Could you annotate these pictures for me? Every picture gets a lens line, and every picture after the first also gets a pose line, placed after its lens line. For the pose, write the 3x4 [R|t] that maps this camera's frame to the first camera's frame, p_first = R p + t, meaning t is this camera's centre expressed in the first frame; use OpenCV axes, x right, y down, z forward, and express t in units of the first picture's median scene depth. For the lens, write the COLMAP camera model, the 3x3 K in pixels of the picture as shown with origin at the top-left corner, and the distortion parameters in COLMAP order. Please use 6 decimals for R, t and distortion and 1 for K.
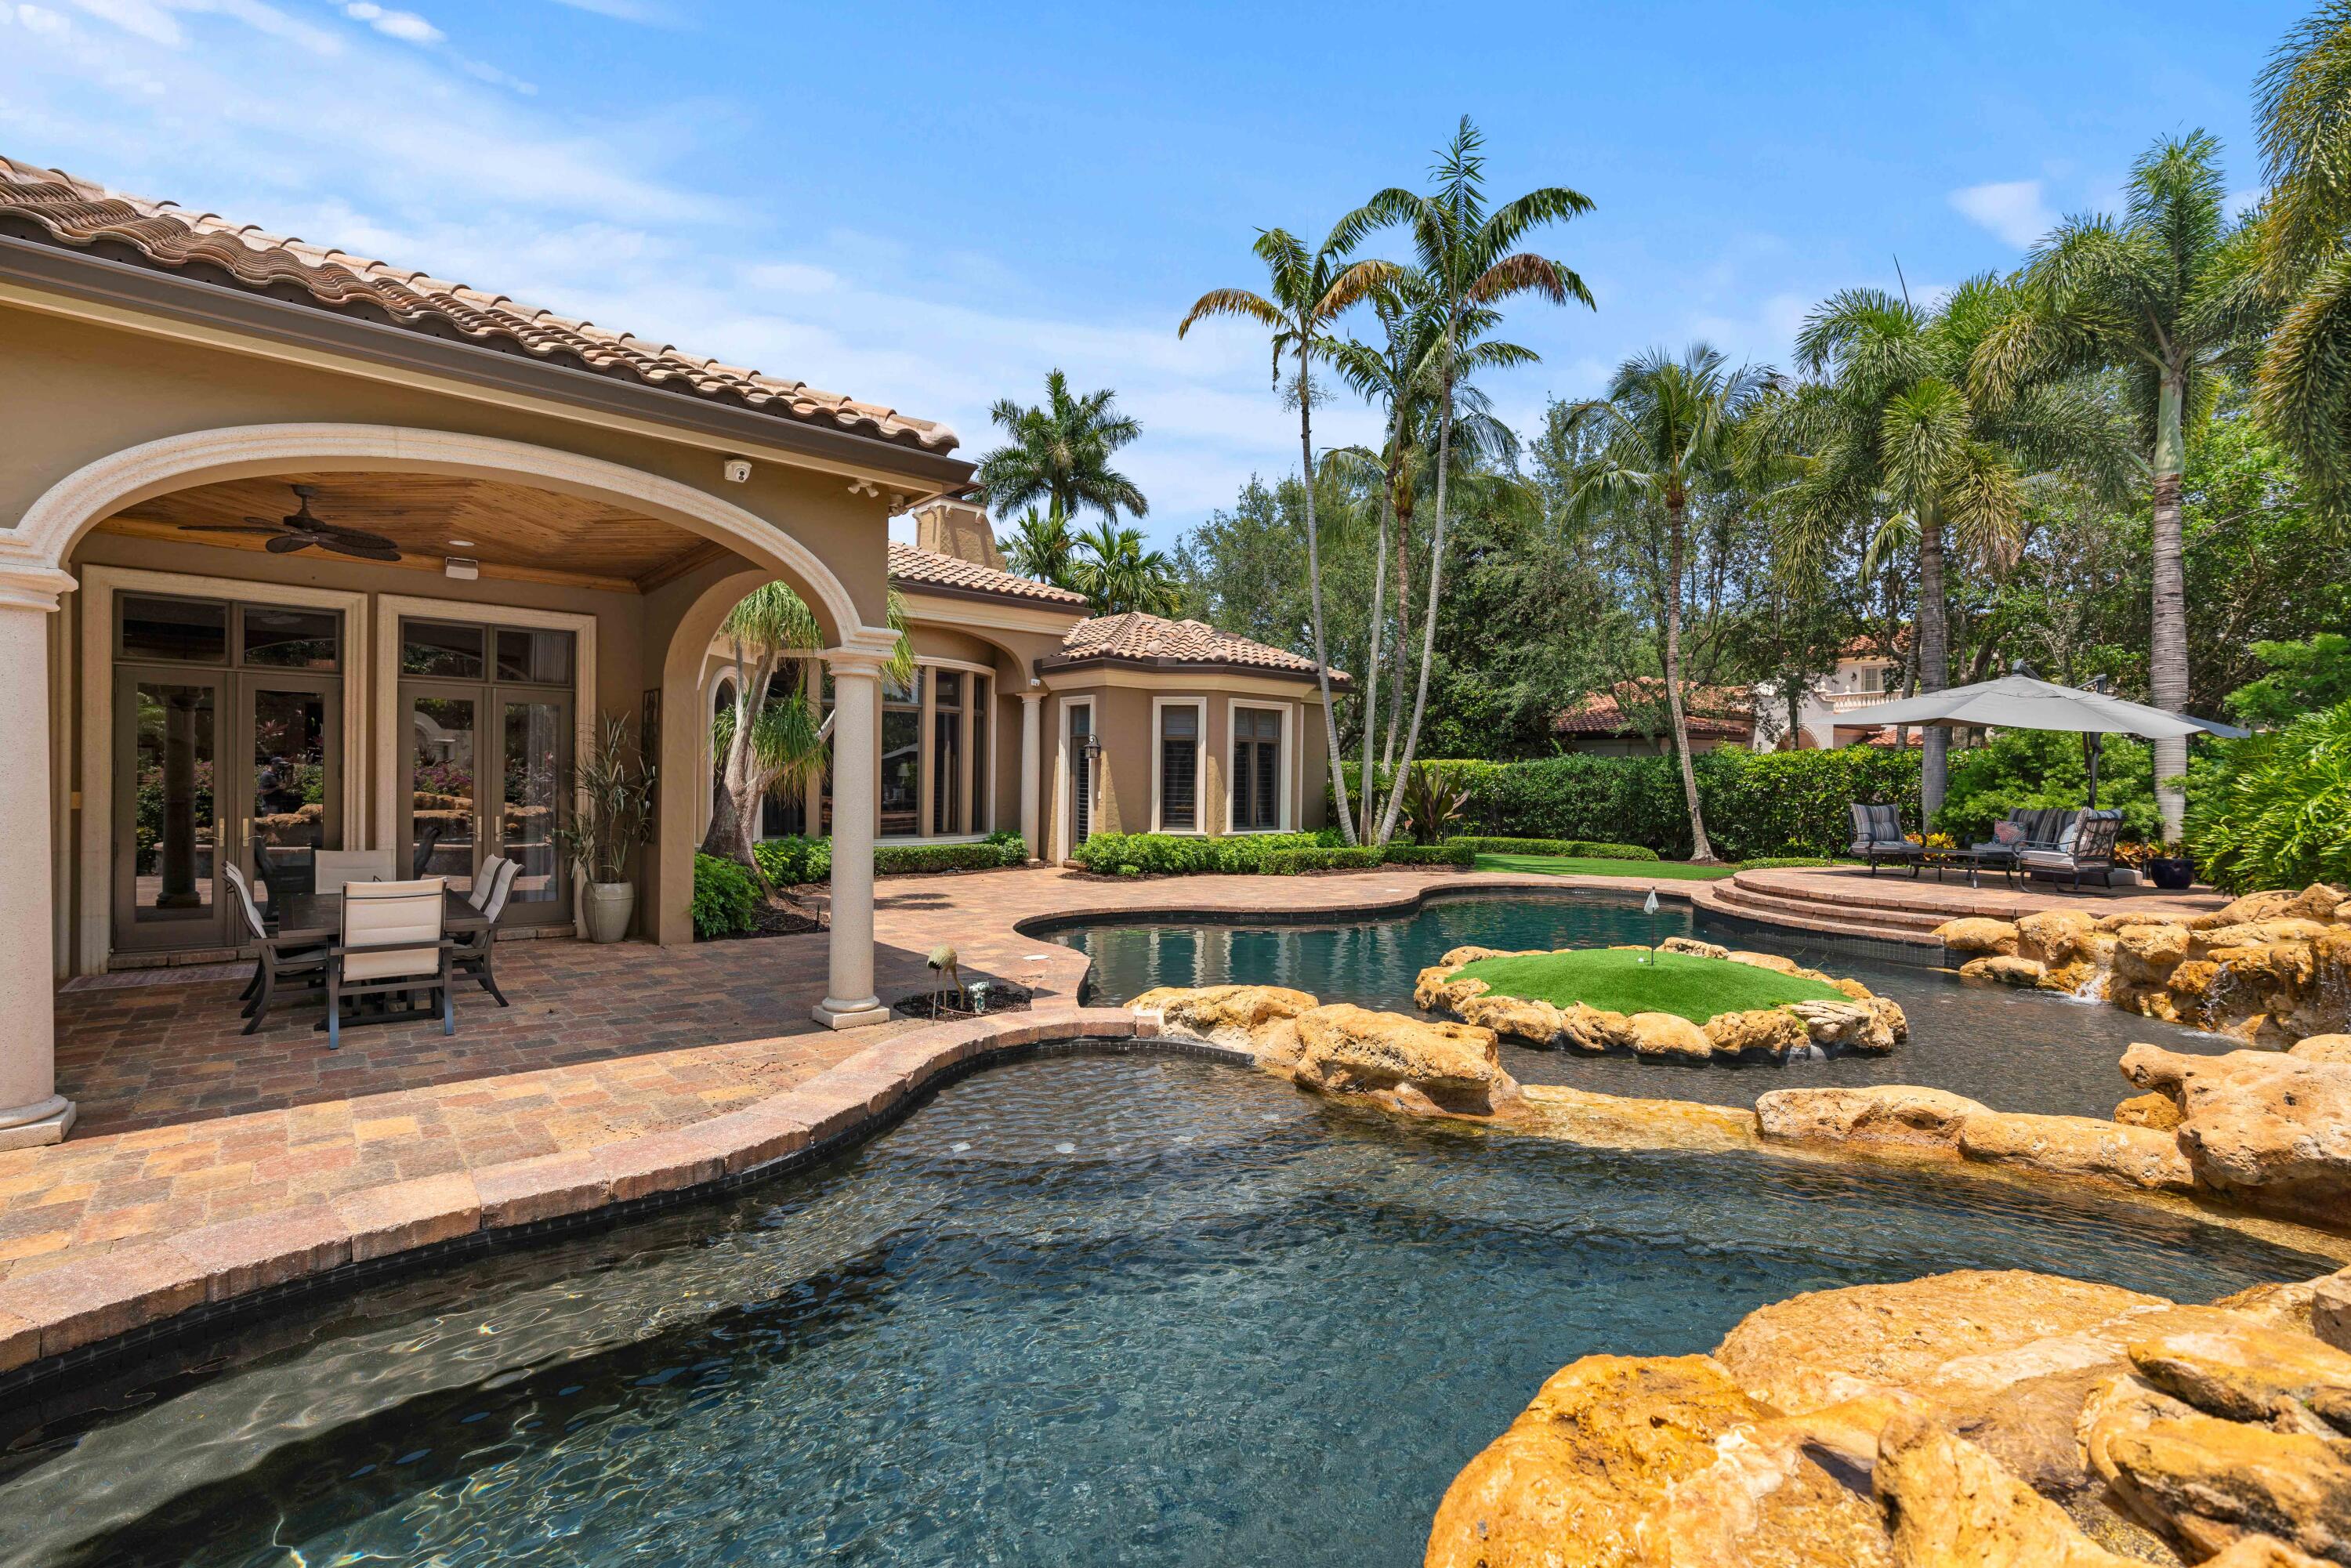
lens RADIAL K [[1056.6, 0, 1180.7], [0, 1056.6, 779.7], [0, 0, 1]] dist [-0.008703, 0.003283]
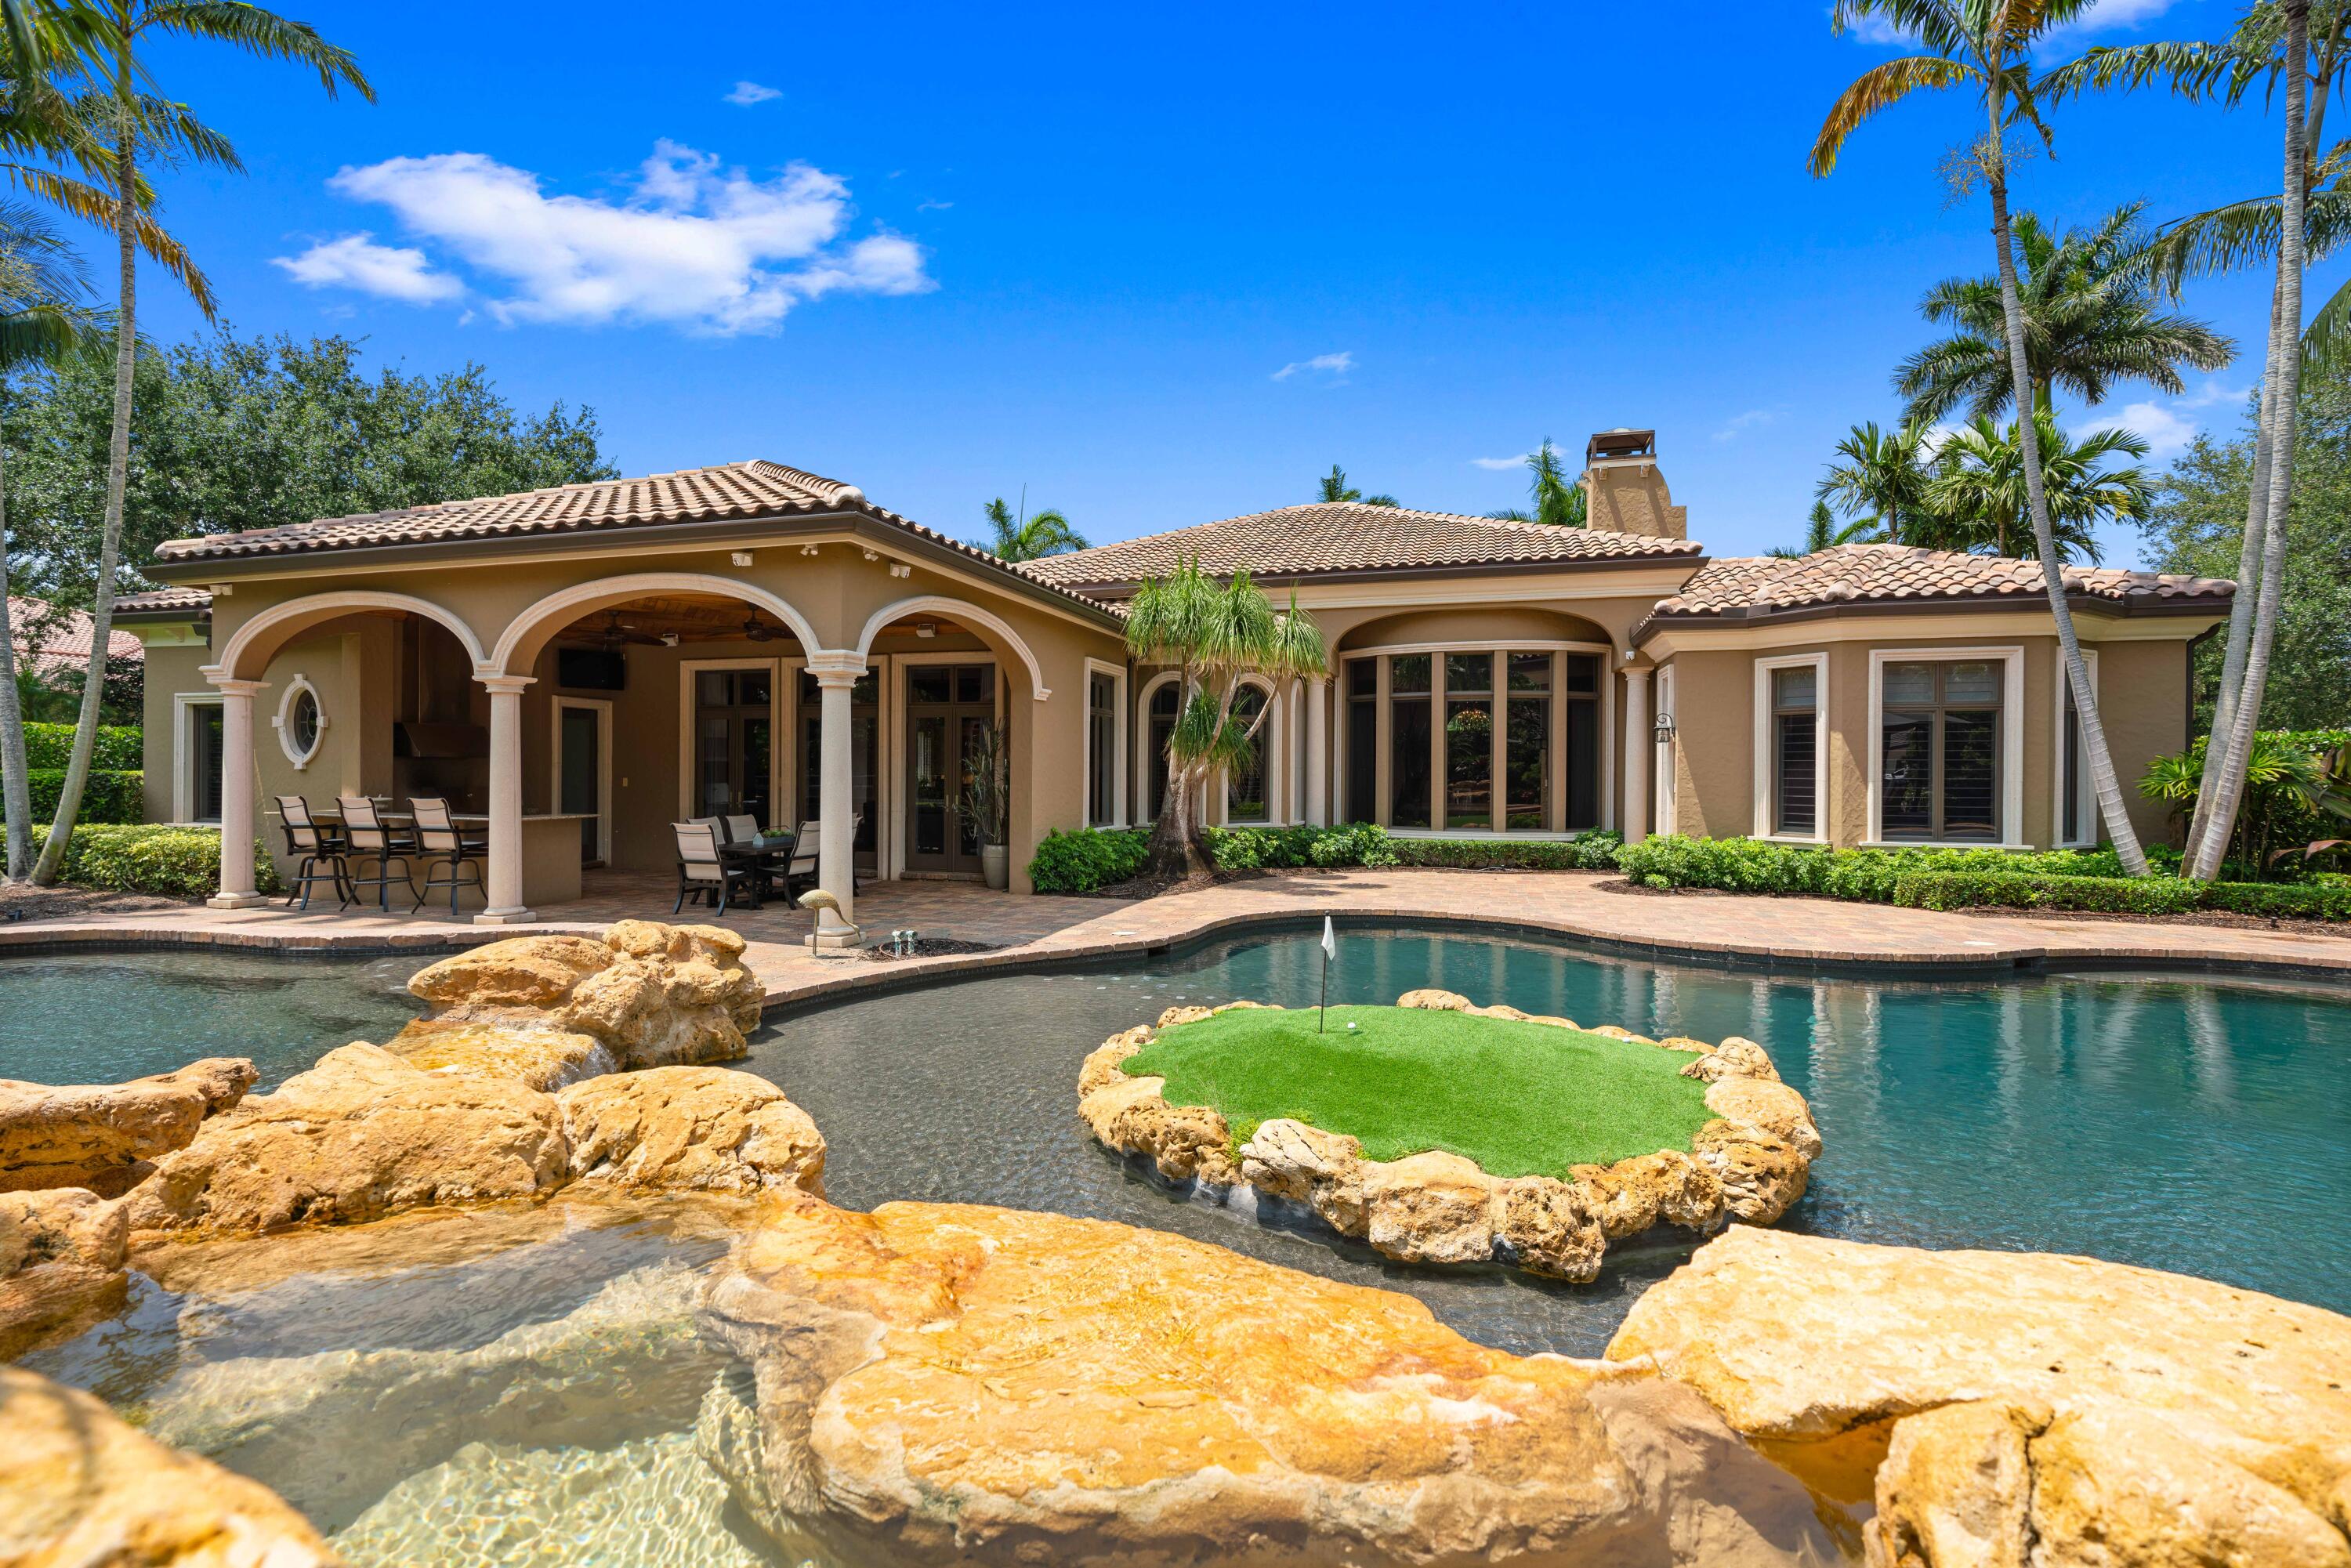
lens RADIAL K [[1056.6, 0, 1169.1], [0, 1056.6, 771.4], [0, 0, 1]] dist [-0.008703, 0.003283]
pose [[0.534957, -0.010674, -0.844812, 0.390294], [0.003474, 0.999940, -0.010434, 0.008930], [0.844872, 0.002647, 0.534962, 0.236982]]
